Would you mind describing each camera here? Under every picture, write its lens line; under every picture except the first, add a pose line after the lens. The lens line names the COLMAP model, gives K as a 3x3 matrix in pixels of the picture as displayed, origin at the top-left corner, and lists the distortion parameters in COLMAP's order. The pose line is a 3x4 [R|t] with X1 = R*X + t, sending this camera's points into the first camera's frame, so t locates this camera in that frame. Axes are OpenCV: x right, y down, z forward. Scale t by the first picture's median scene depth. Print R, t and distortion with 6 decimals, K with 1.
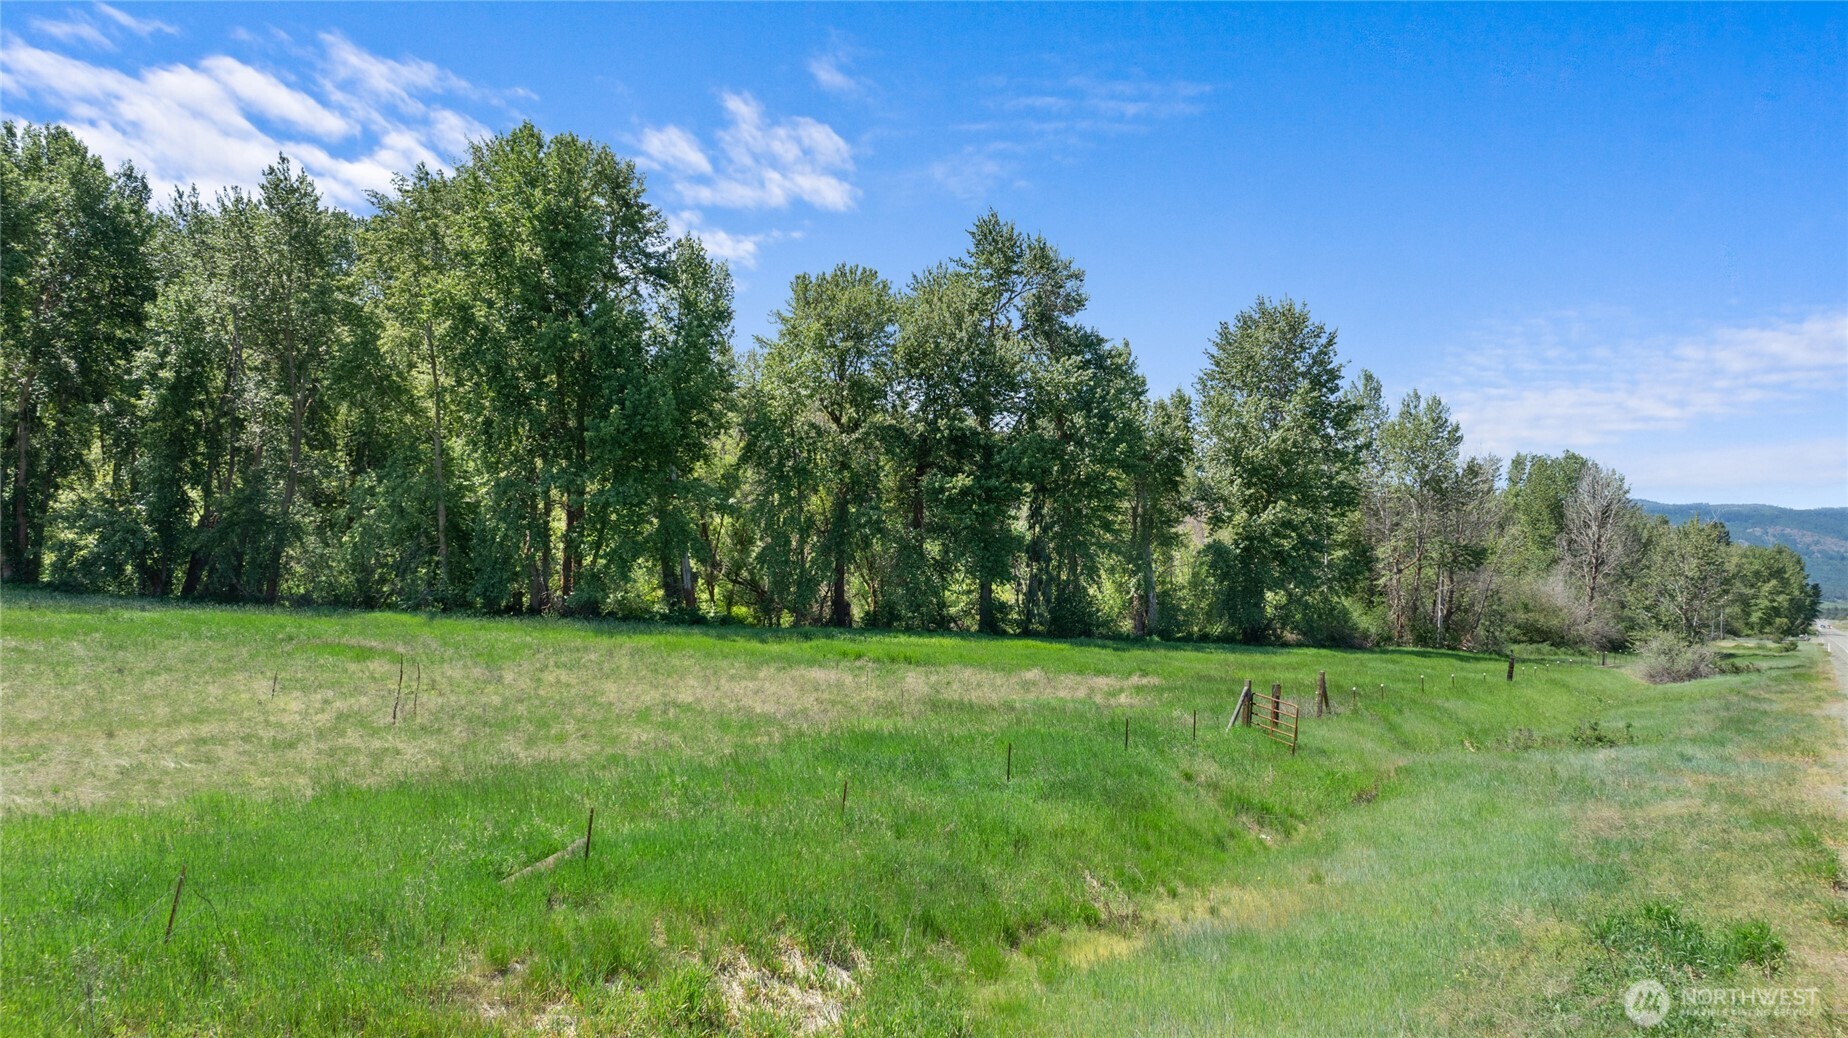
lens RADIAL K [[1376.6, 0, 981.9], [0, 1376.6, 511.2], [0, 0, 1]] dist [-0.009857, 0.045142]
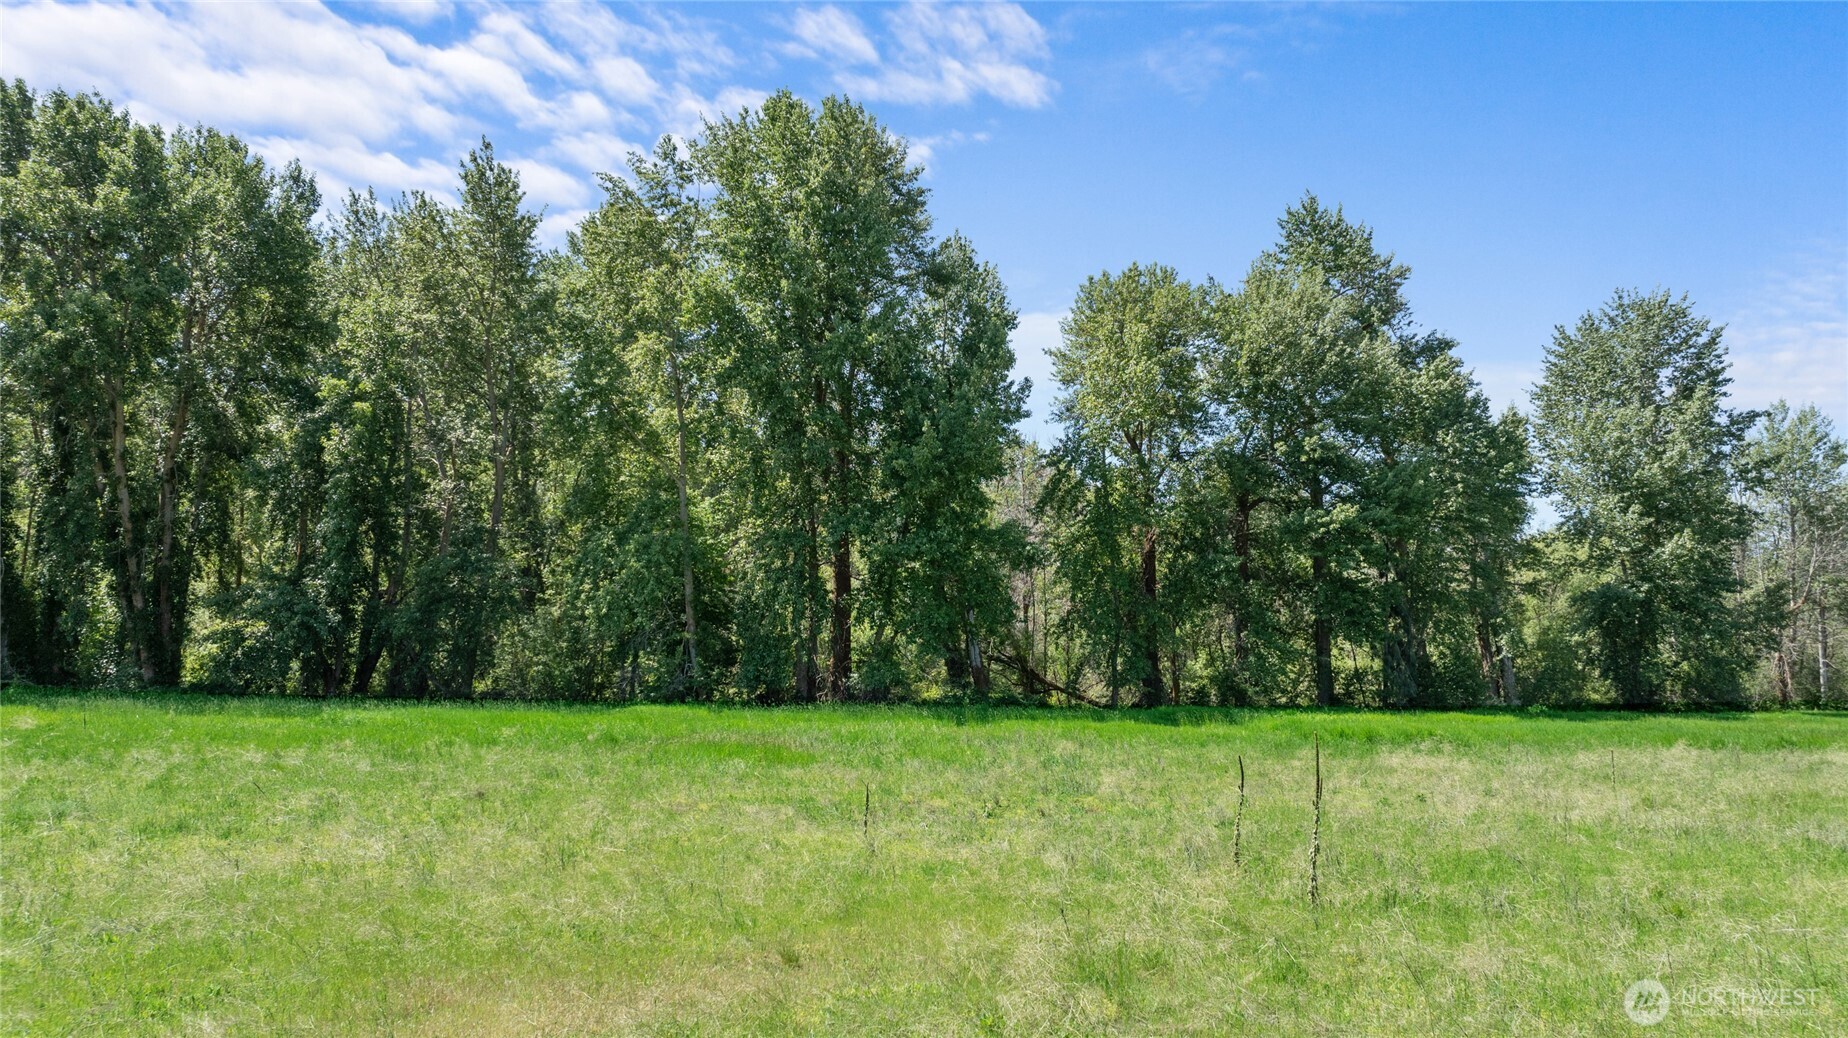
lens RADIAL K [[1297.7, 0, 925.1], [0, 1297.7, 531.5], [0, 0, 1]] dist [-0.019966, -0.000163]
pose [[0.999234, -0.039142, -0.000348, -0.251270], [0.039036, 0.997116, -0.065090, 0.027841], [0.002895, 0.065026, 0.997879, 0.253947]]
